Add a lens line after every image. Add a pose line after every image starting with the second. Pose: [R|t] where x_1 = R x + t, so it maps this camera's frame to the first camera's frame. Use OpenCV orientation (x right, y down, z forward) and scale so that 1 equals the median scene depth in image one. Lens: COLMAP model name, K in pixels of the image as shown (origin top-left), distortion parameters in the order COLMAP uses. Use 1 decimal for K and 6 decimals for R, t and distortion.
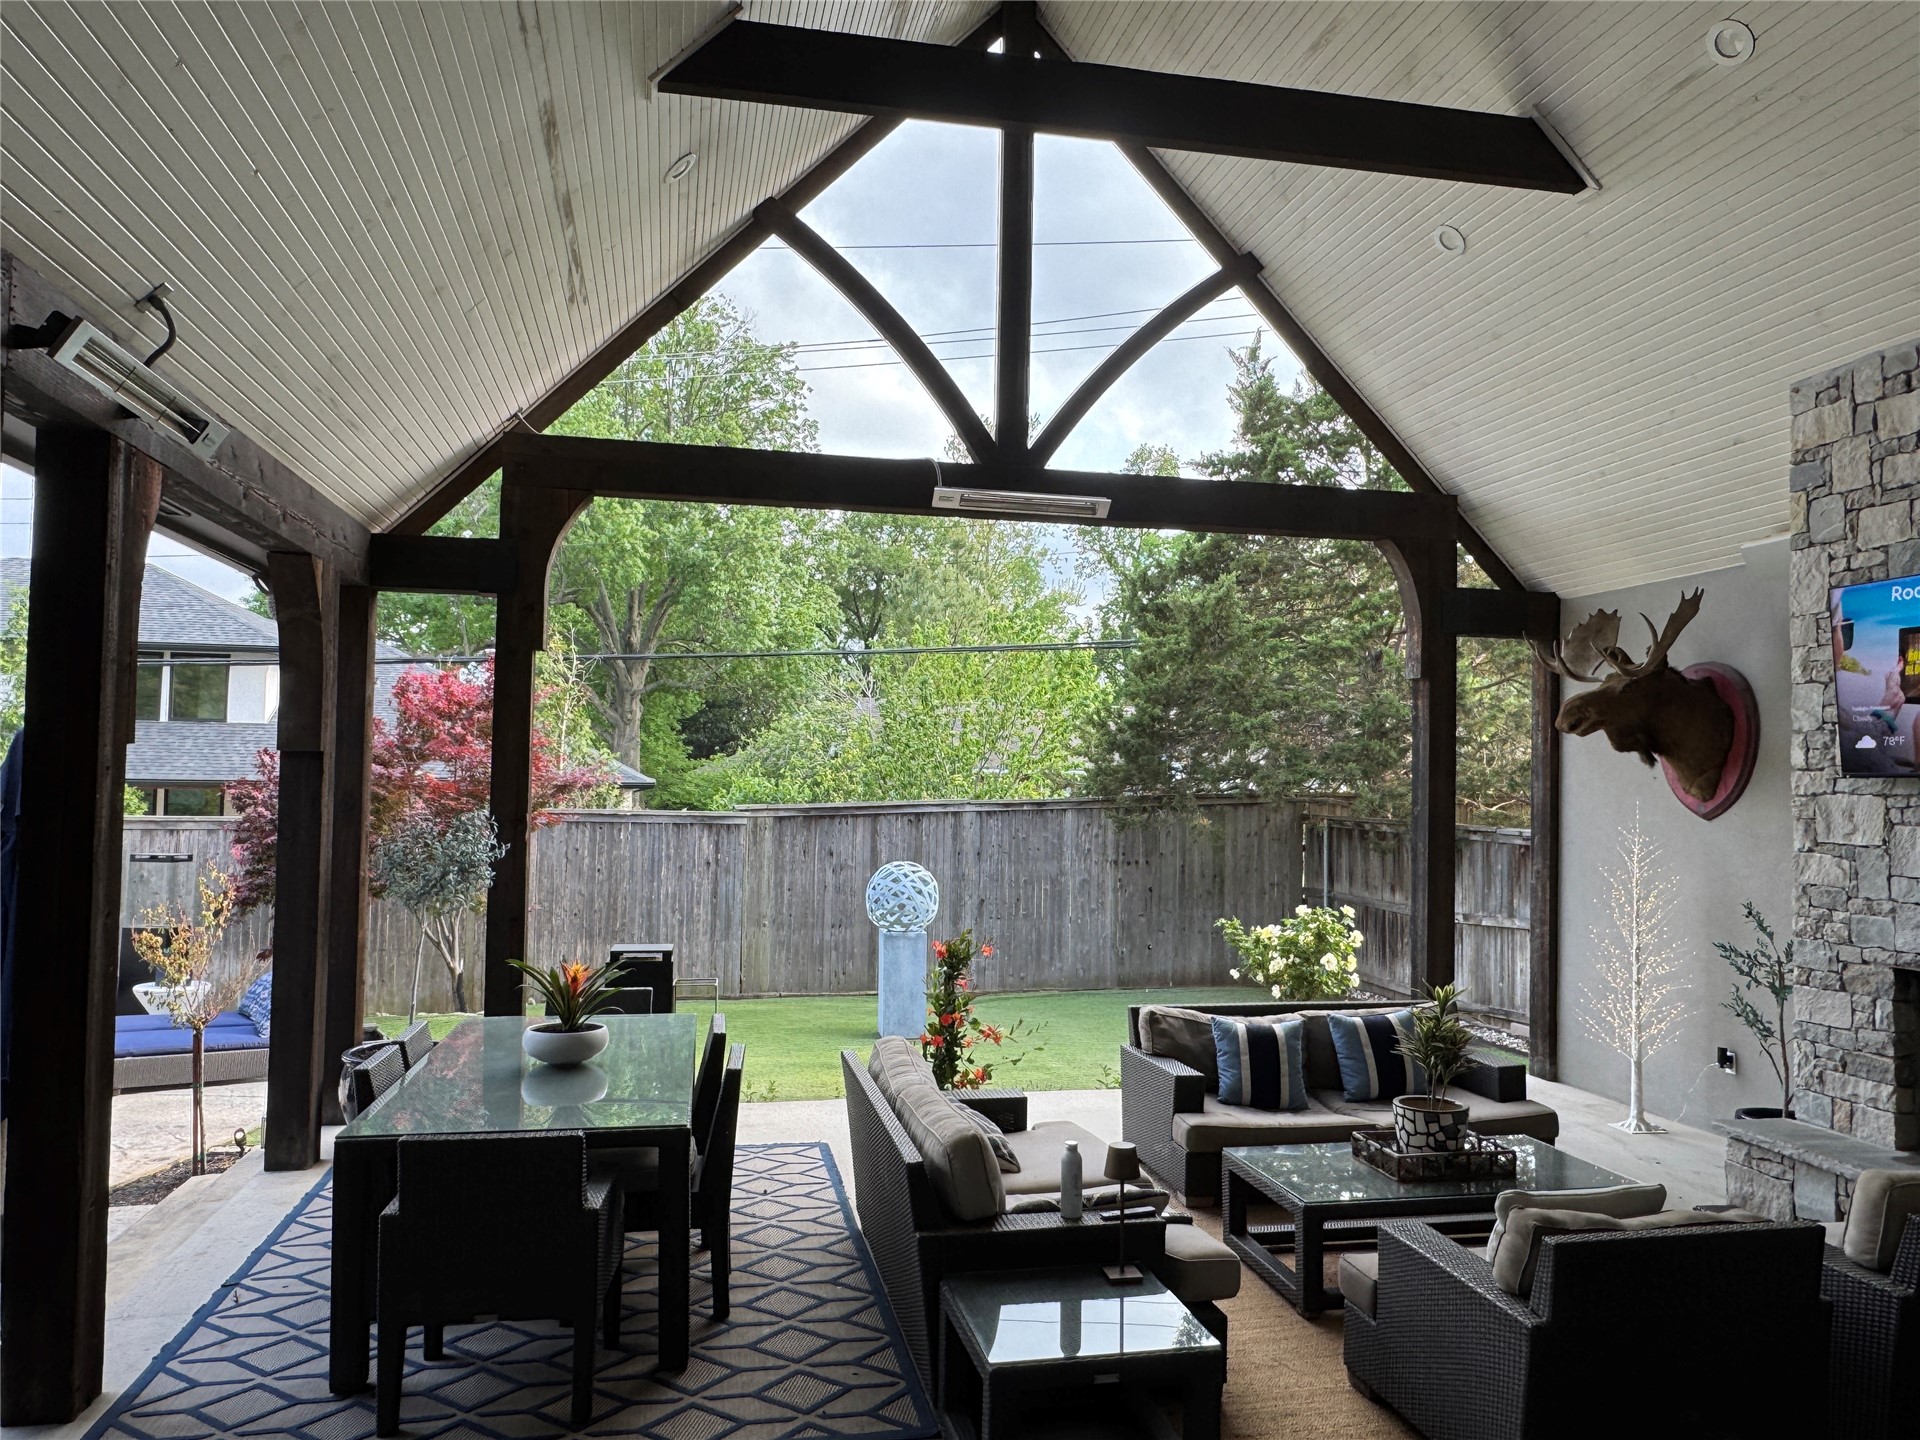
lens RADIAL K [[1362.6, 0, 960.0], [0, 1362.6, 720.0], [0, 0, 1]] dist [0.004867, 0.006222]
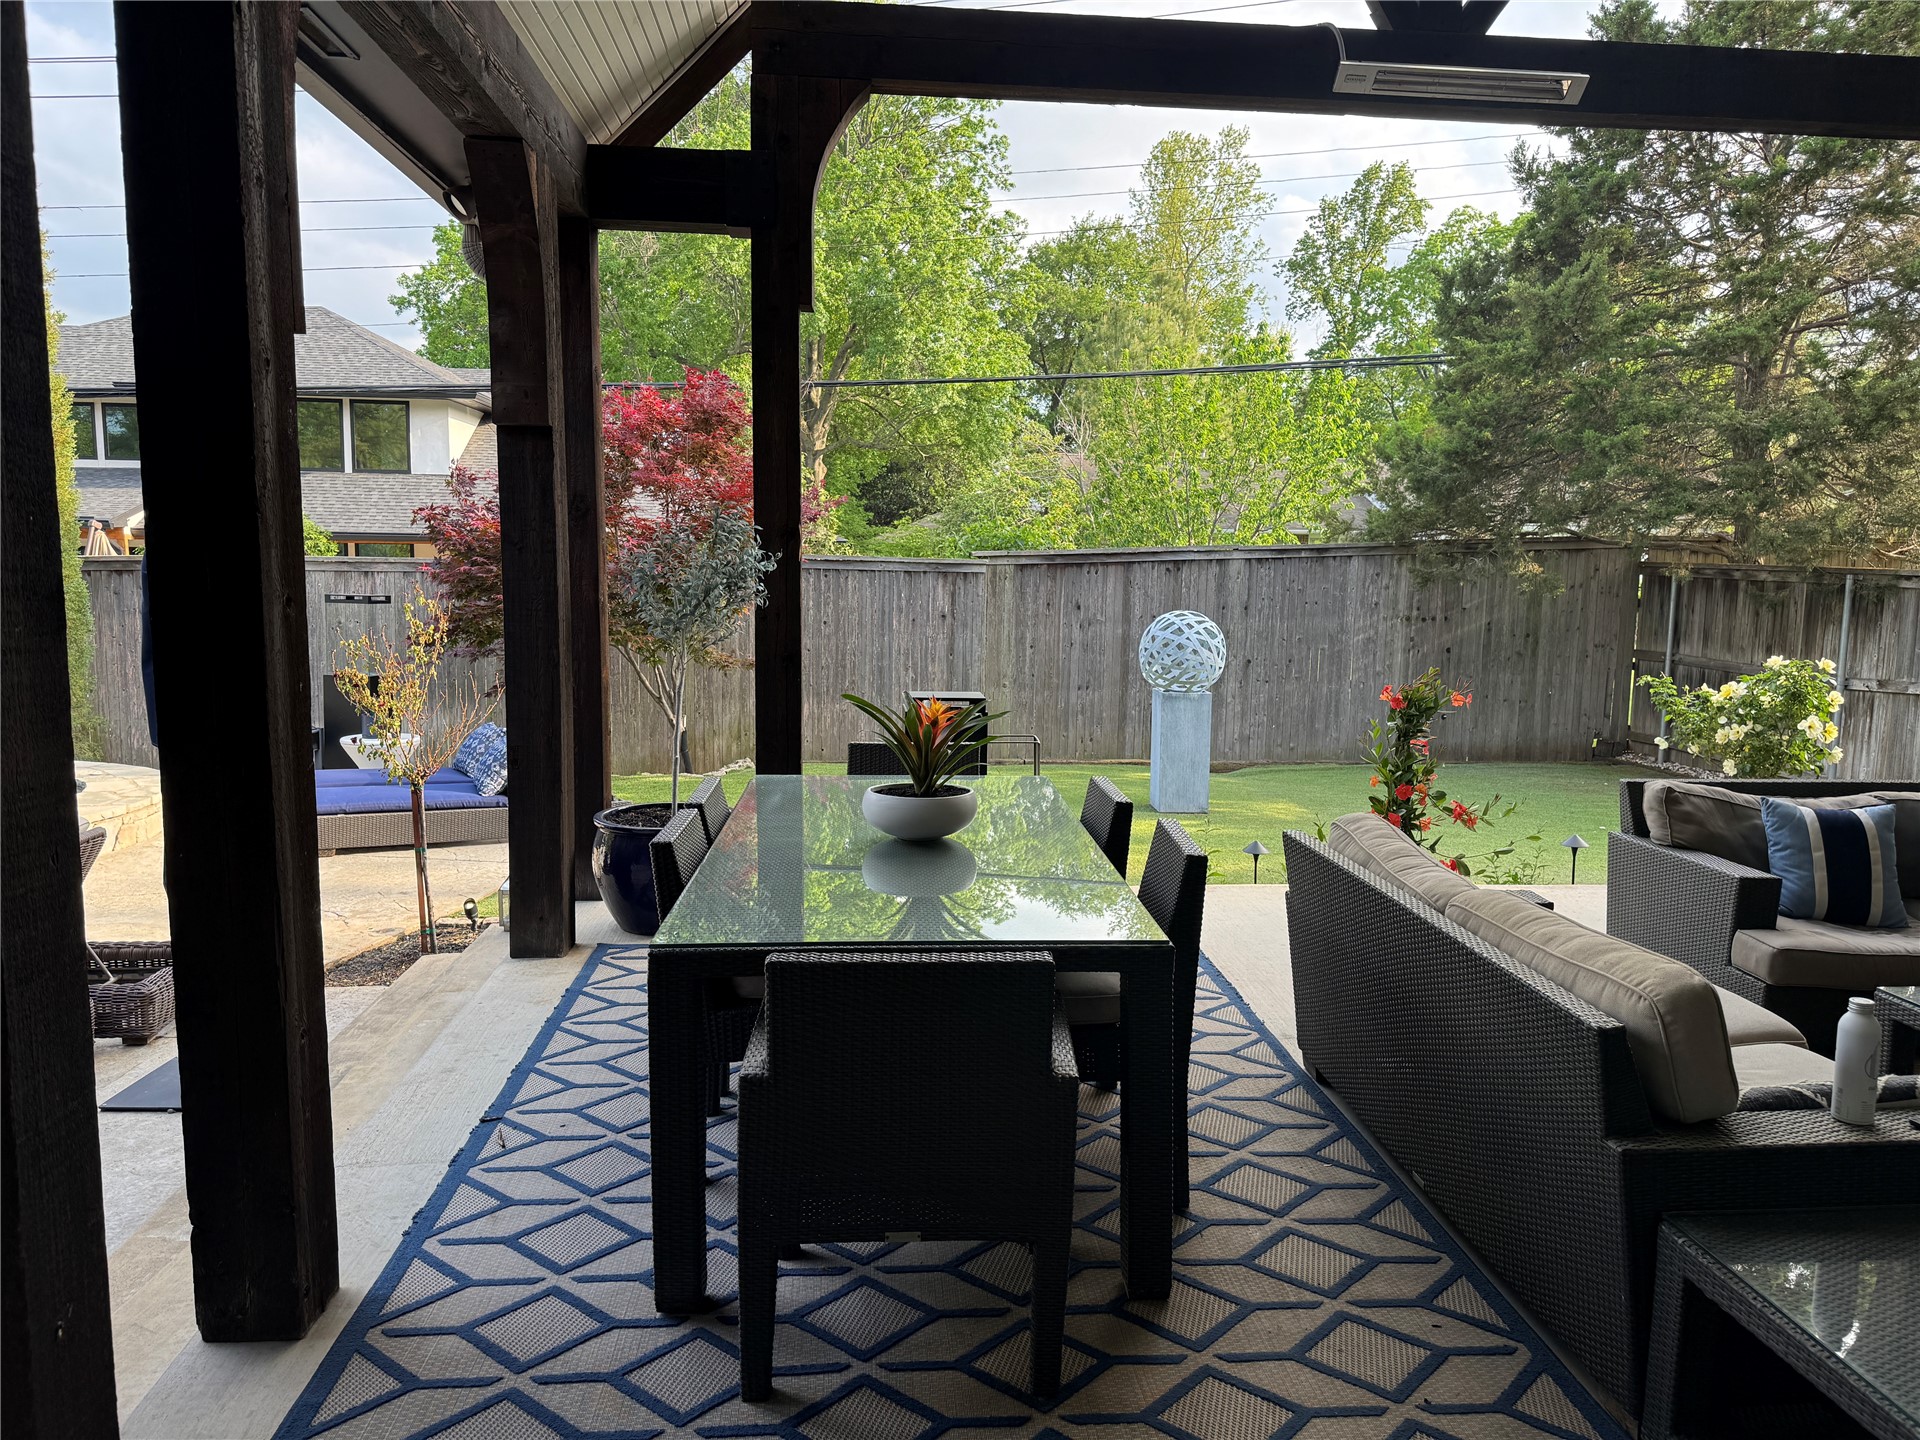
lens RADIAL K [[1415.1, 0, 987.6], [0, 1415.1, 717.1], [0, 0, 1]] dist [0.116537, -0.179307]
pose [[0.993420, 0.015132, -0.113521, -0.107318], [0.003577, 0.986650, 0.162816, 0.042337], [0.114469, -0.162150, 0.980104, 0.178720]]
